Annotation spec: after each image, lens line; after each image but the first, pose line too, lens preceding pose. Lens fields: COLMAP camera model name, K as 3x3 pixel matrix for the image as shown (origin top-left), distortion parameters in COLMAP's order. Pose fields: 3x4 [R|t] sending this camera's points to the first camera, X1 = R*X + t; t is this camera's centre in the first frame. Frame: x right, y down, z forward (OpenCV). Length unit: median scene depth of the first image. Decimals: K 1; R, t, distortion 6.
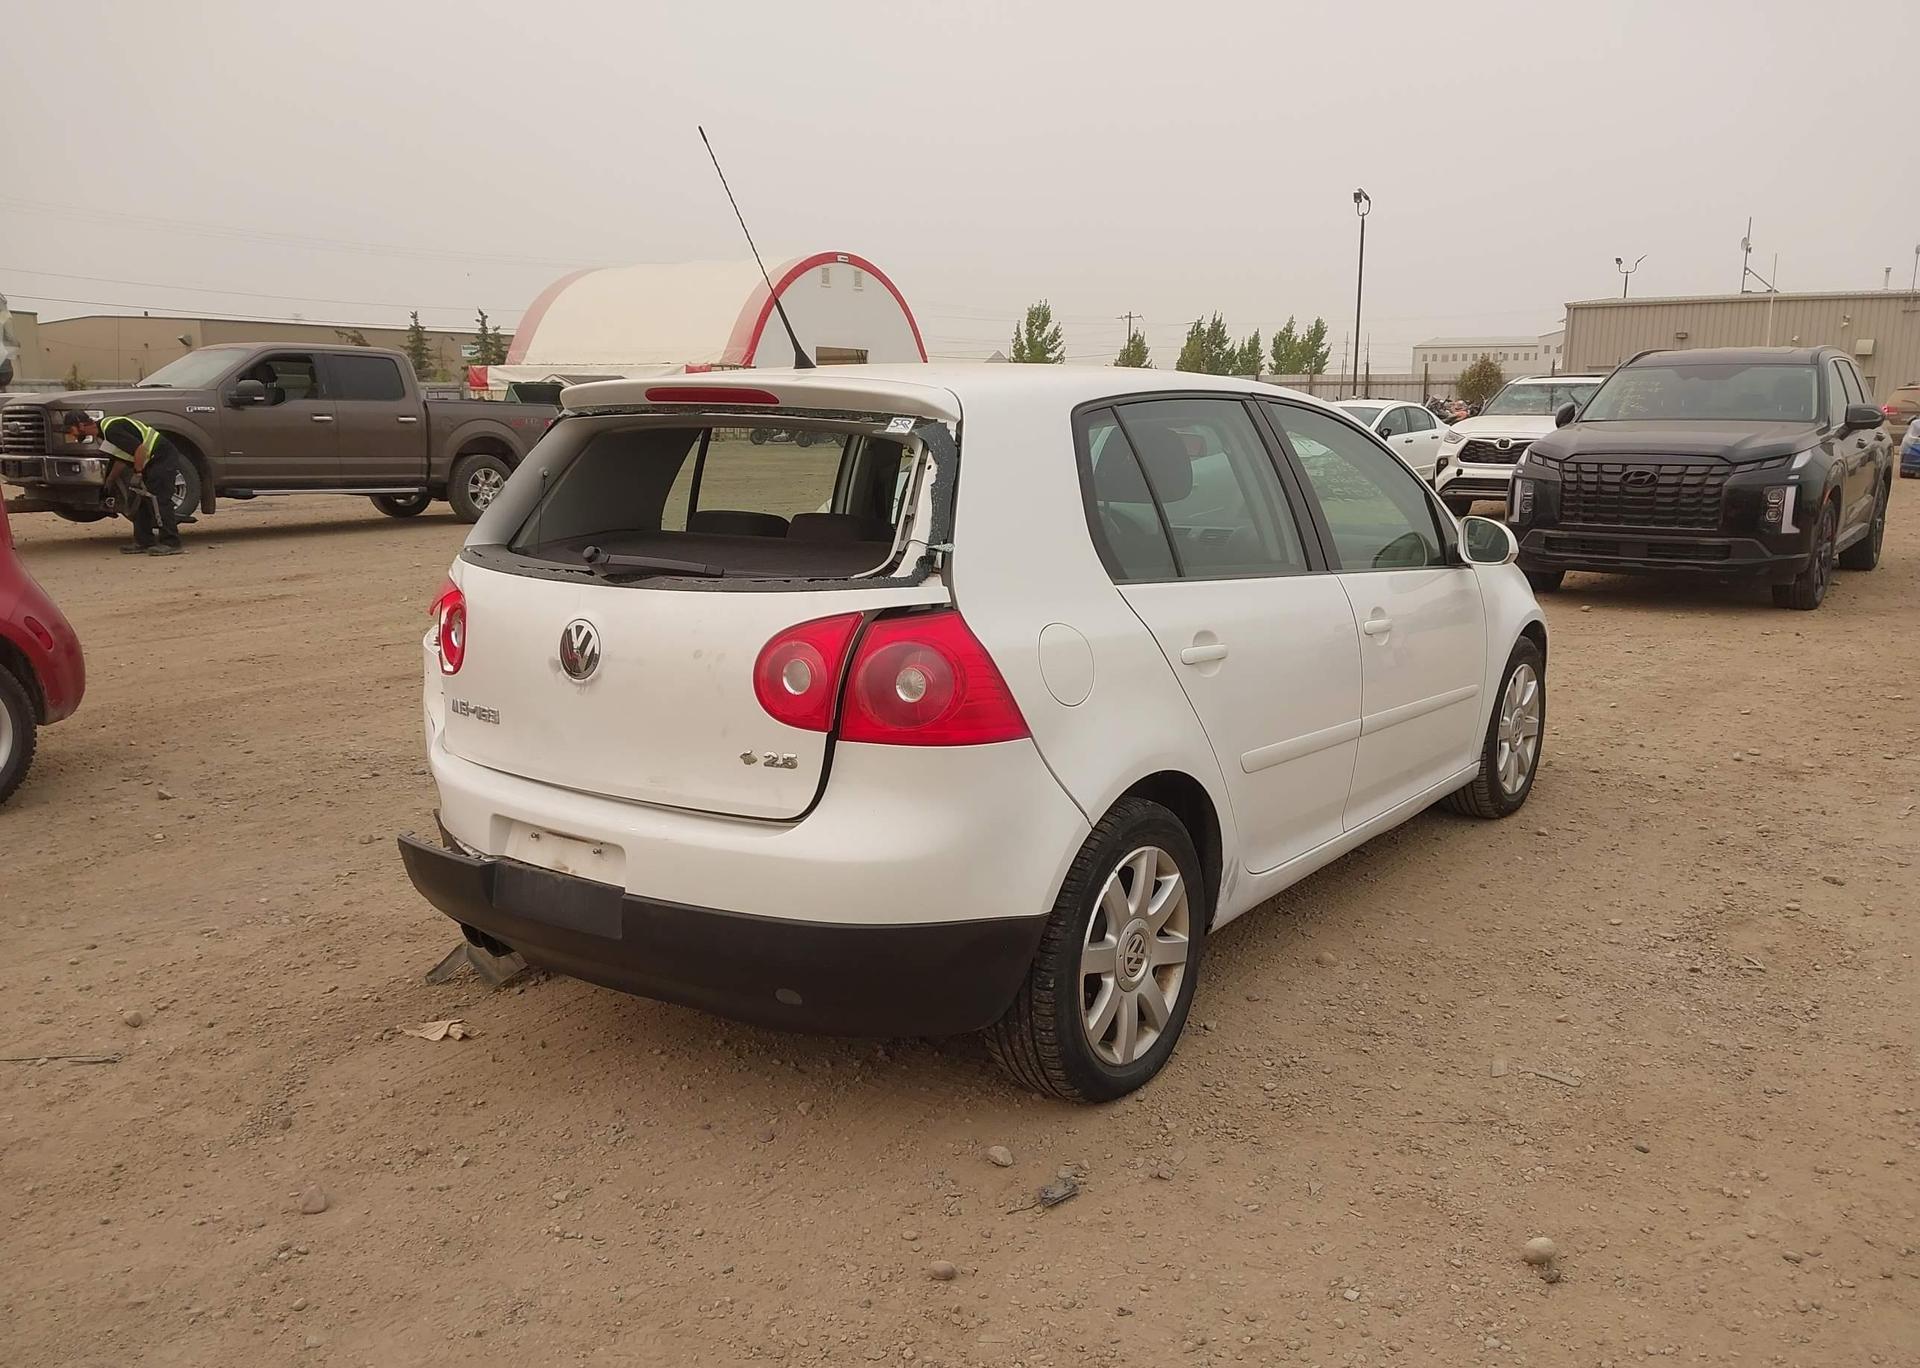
lens RADIAL K [[1545.4, 0, 961.8], [0, 1545.4, 660.0], [0, 0, 1]] dist [0.079475, -0.116416]
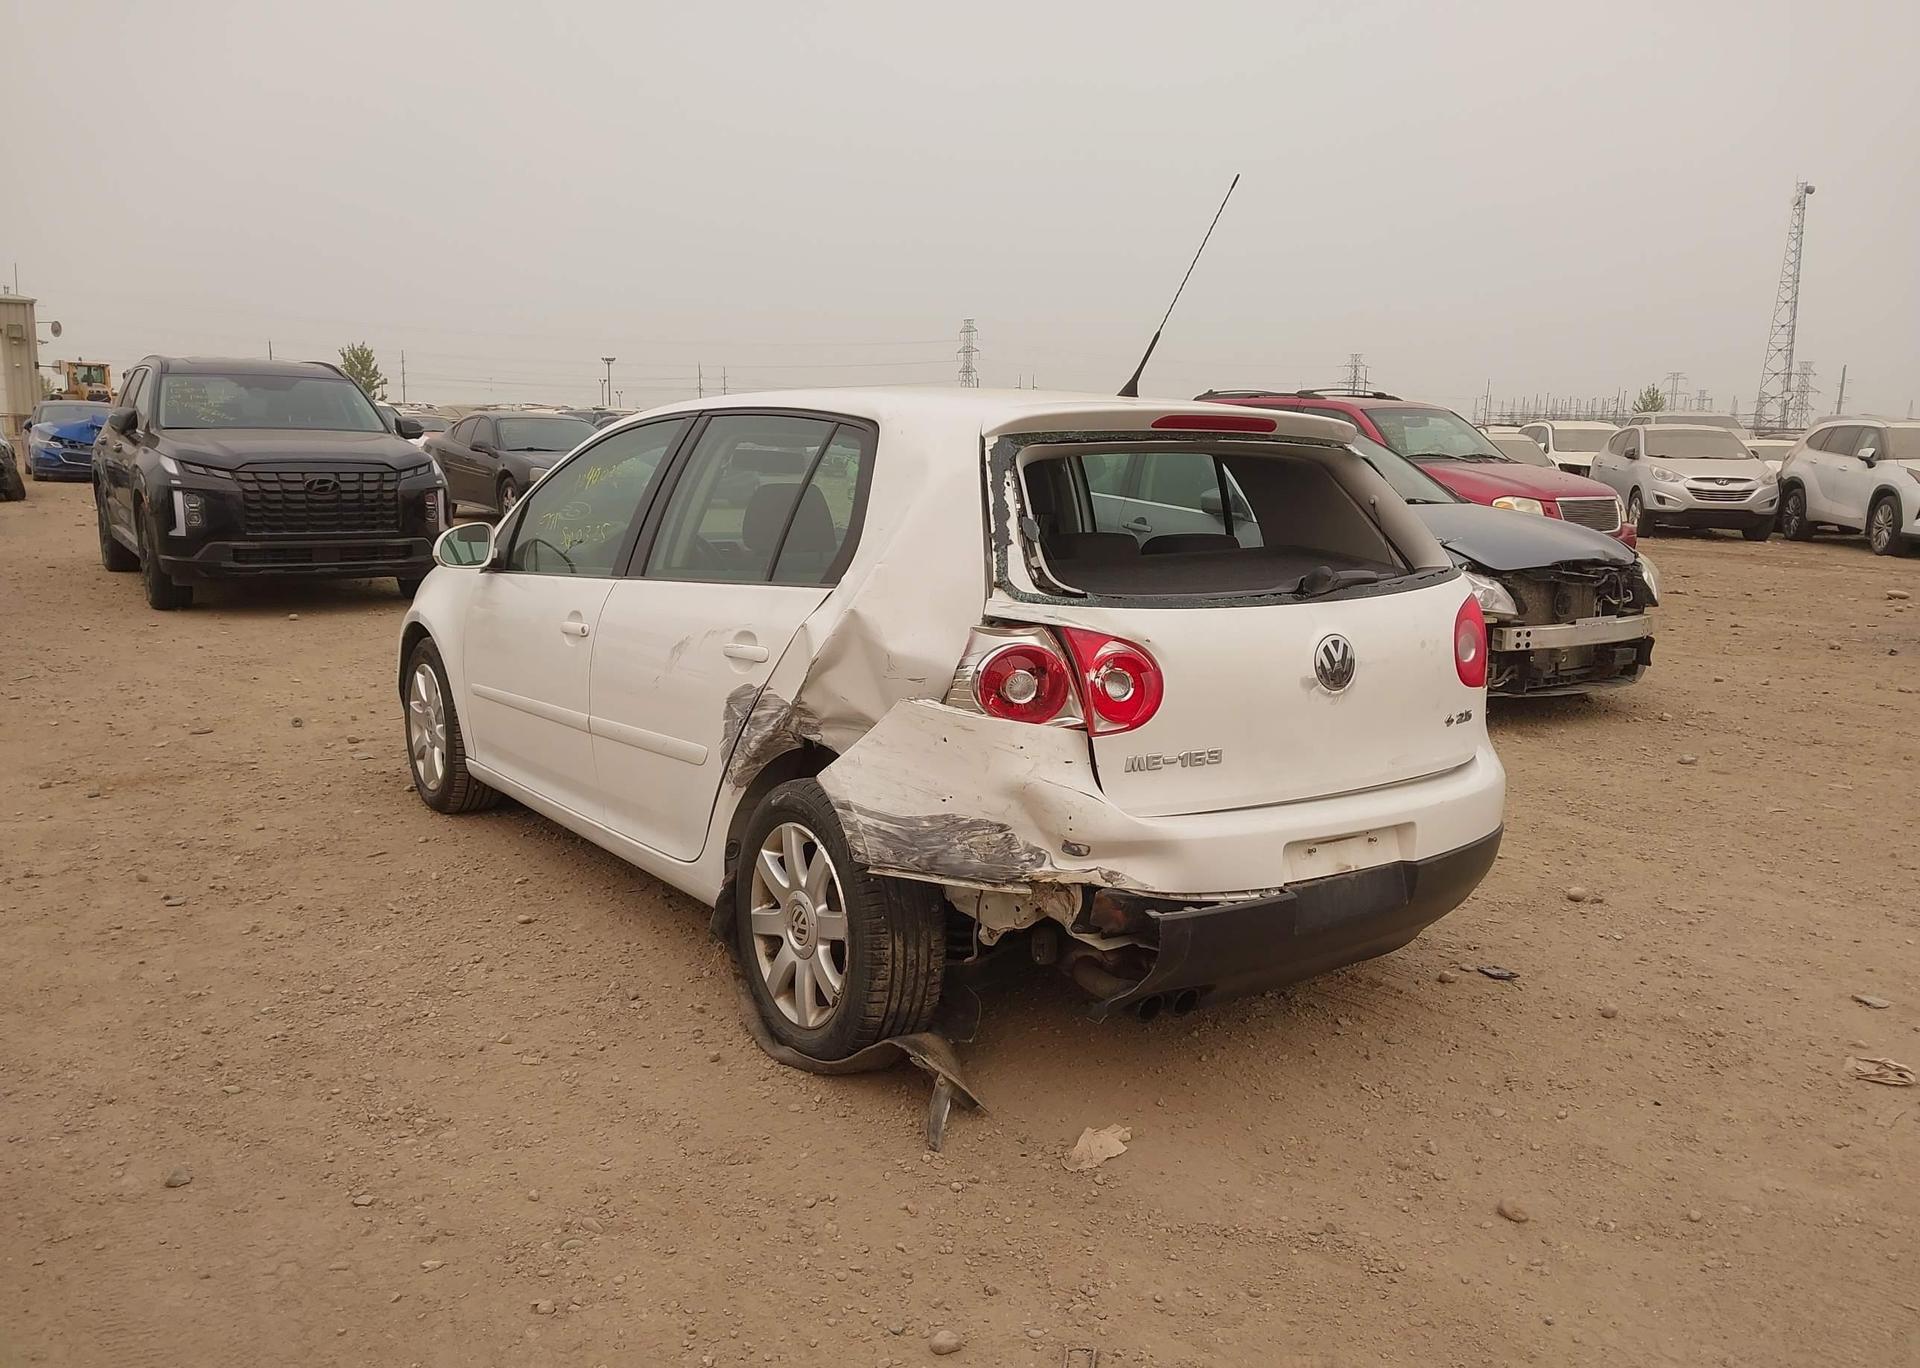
lens RADIAL K [[1545.4, 0, 961.8], [0, 1545.4, 660.0], [0, 0, 1]] dist [0.079475, -0.116416]
pose [[0.341545, -0.134717, 0.930160, -0.395873], [0.134785, 0.986465, 0.093380, -0.042699], [-0.930150, 0.093478, 0.355080, 0.255082]]
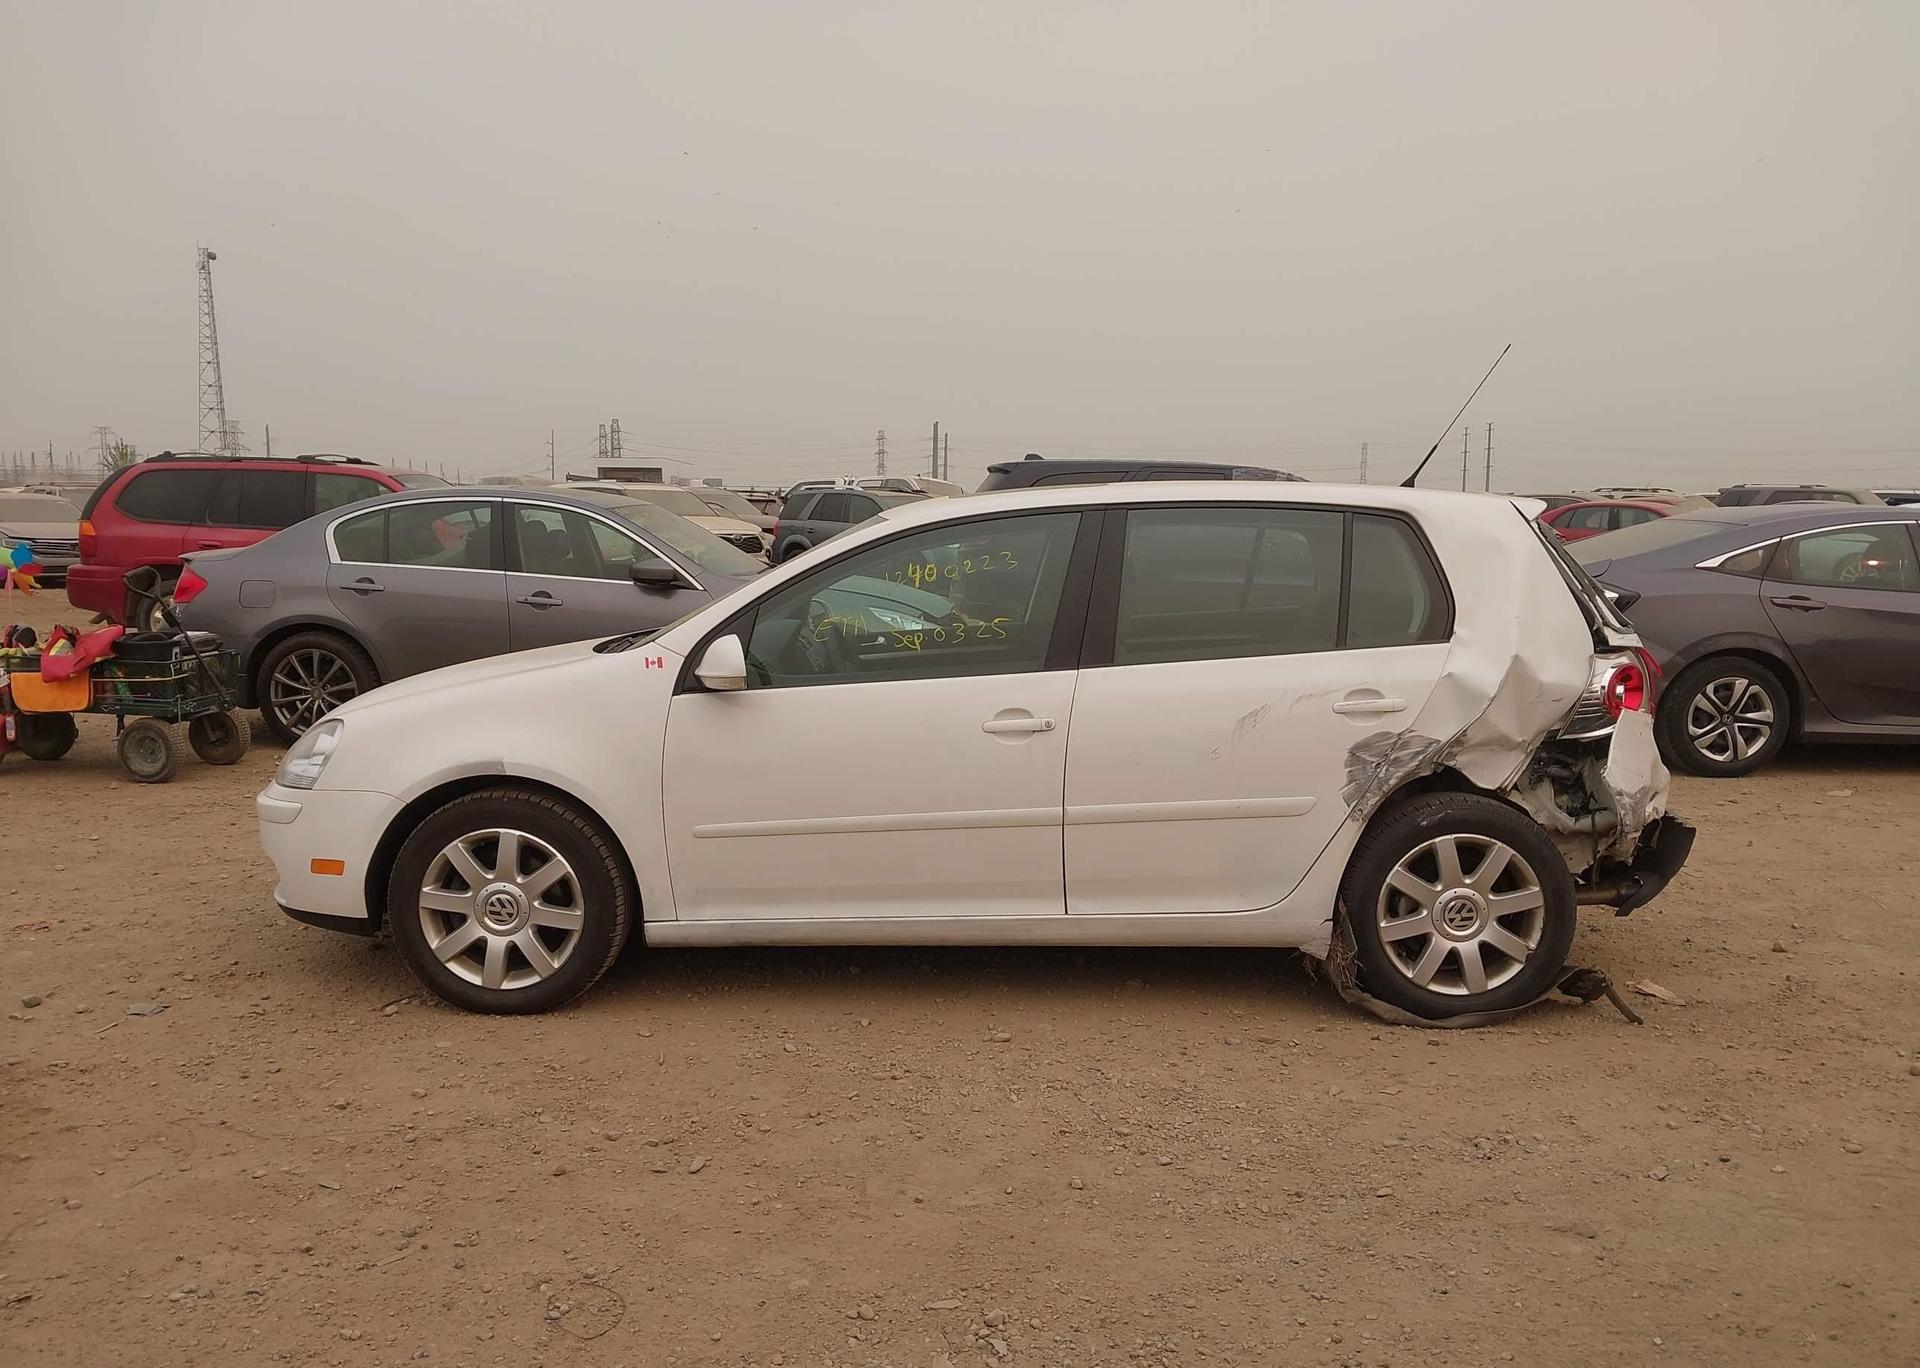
lens RADIAL K [[1545.4, 0, 961.8], [0, 1545.4, 660.0], [0, 0, 1]] dist [0.079475, -0.116416]
pose [[-0.563959, -0.088209, 0.821078, -0.364840], [0.128855, 0.972700, 0.193003, -0.124501], [-0.815688, 0.214646, -0.537197, 0.734120]]
